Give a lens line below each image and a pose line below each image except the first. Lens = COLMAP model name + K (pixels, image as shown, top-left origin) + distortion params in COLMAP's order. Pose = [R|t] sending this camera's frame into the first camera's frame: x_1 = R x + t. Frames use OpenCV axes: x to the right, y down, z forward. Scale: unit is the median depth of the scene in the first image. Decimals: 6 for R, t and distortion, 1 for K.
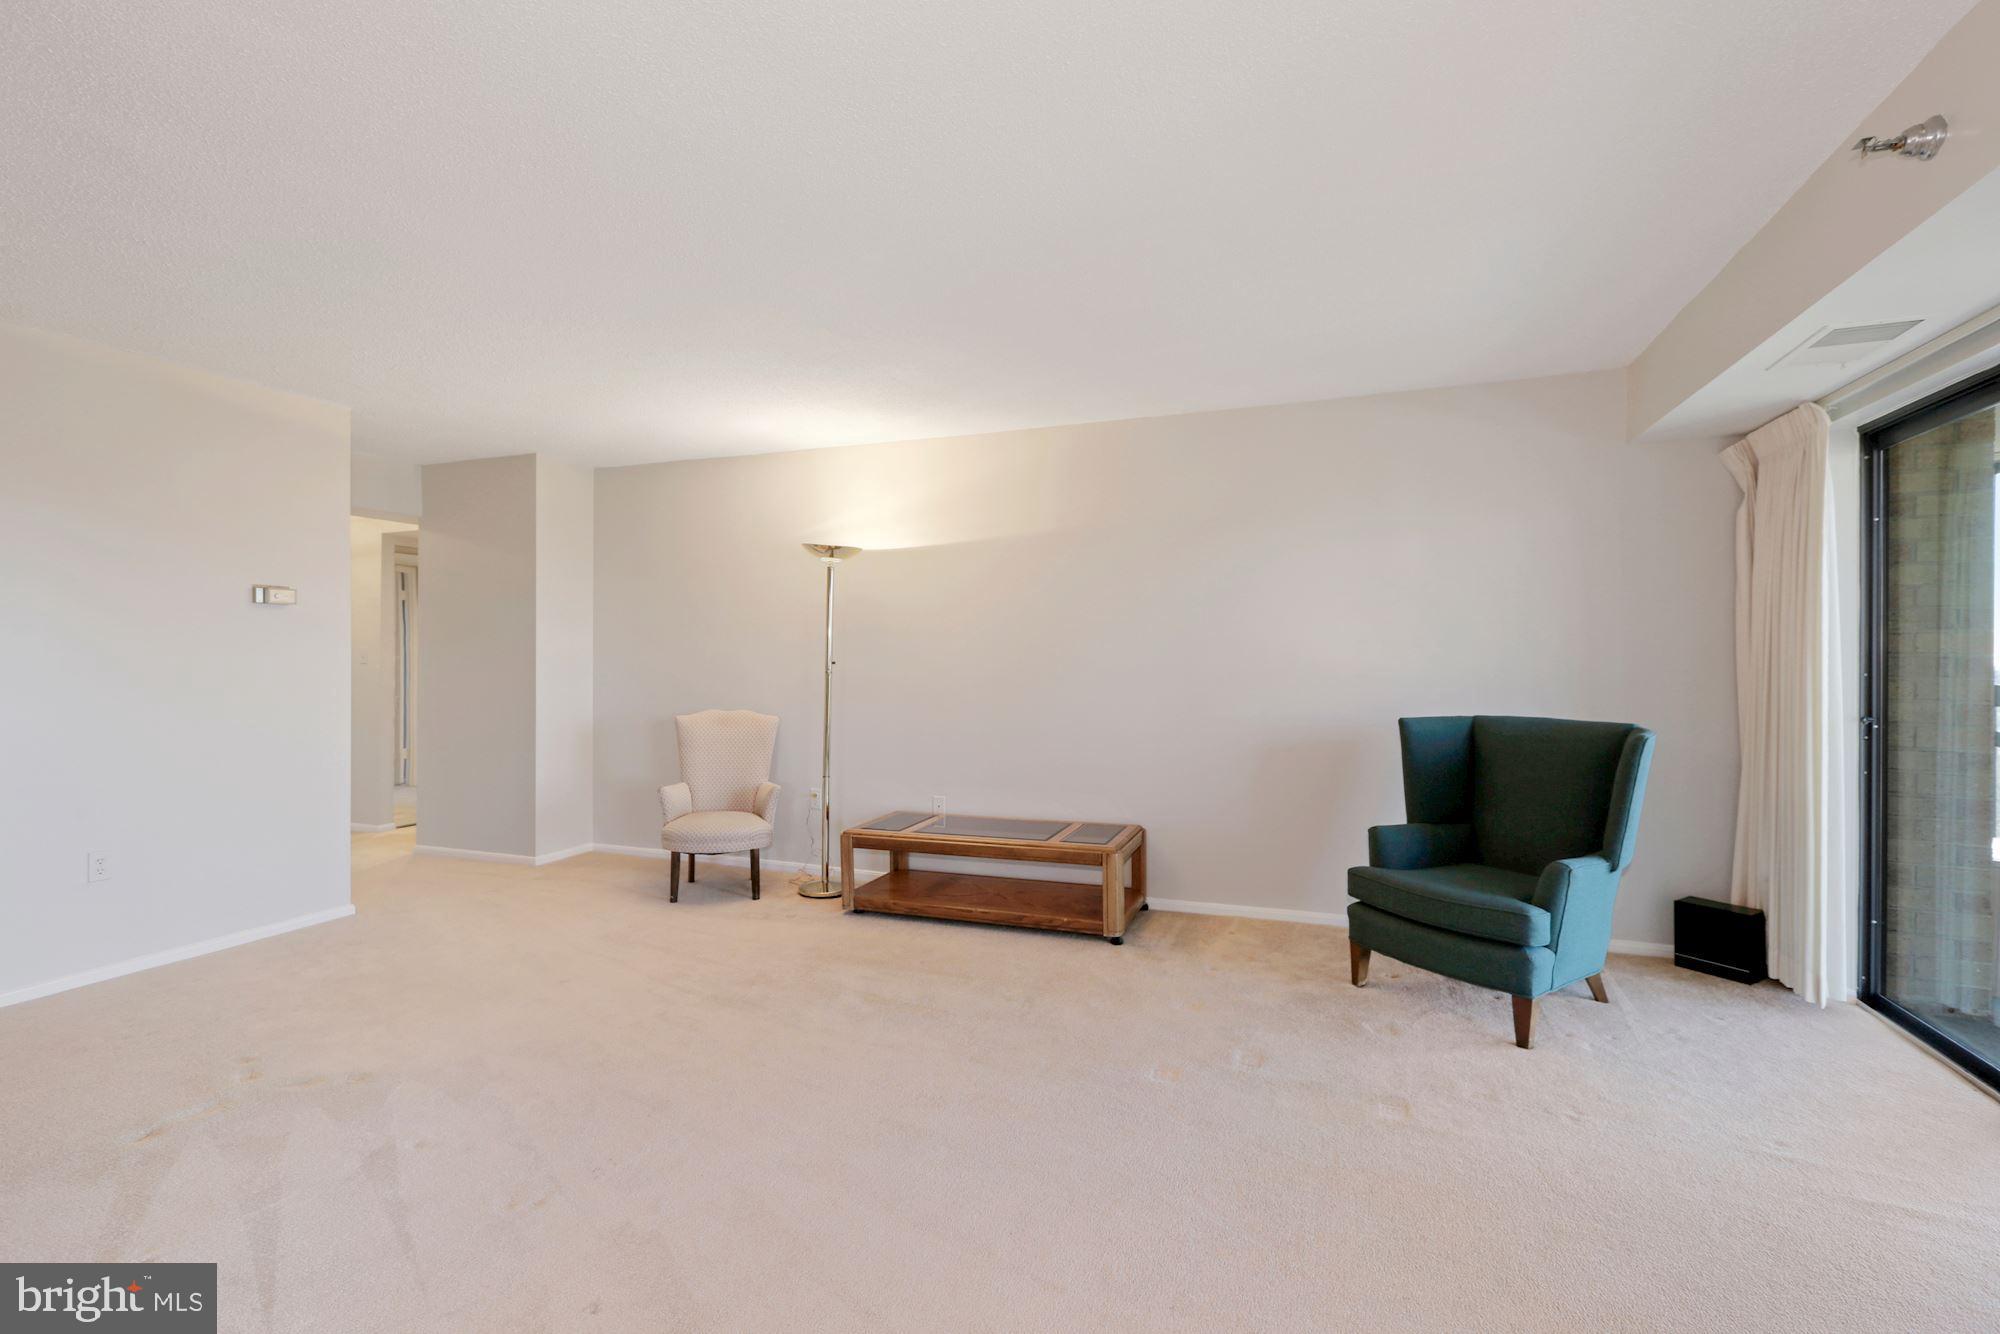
lens RADIAL K [[899.1, 0, 997.7], [0, 899.1, 677.0], [0, 0, 1]] dist [0.002713, -0.001113]
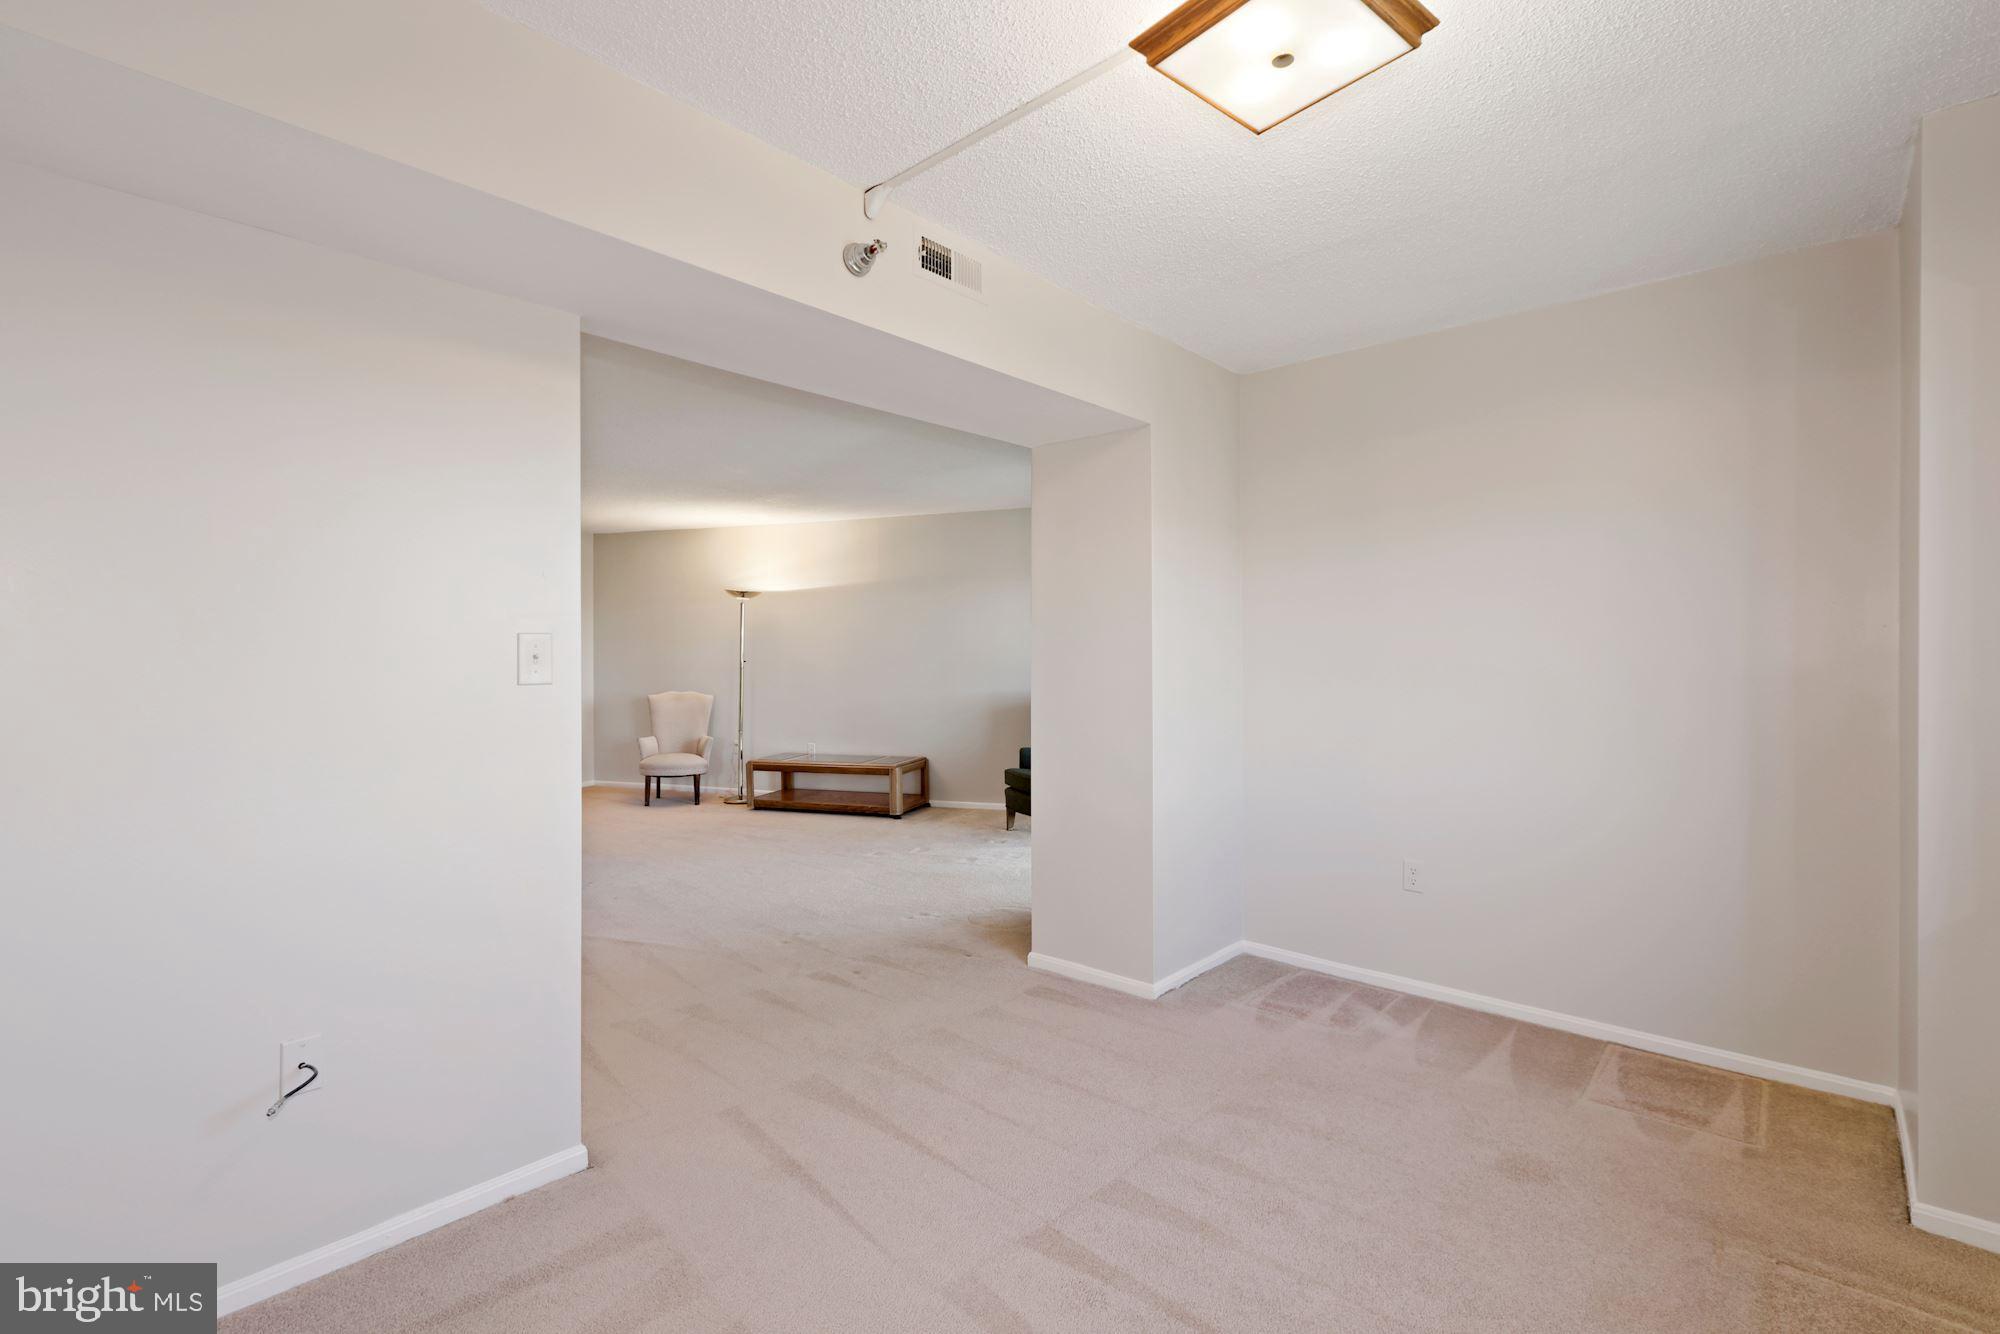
lens RADIAL K [[899.1, 0, 1000.5], [0, 899.1, 657.3], [0, 0, 1]] dist [0.002713, -0.001113]
pose [[0.999603, -0.007115, 0.027274, 0.242478], [0.007360, 0.999933, -0.008893, -0.005532], [-0.027209, 0.009090, 0.999588, -0.662470]]
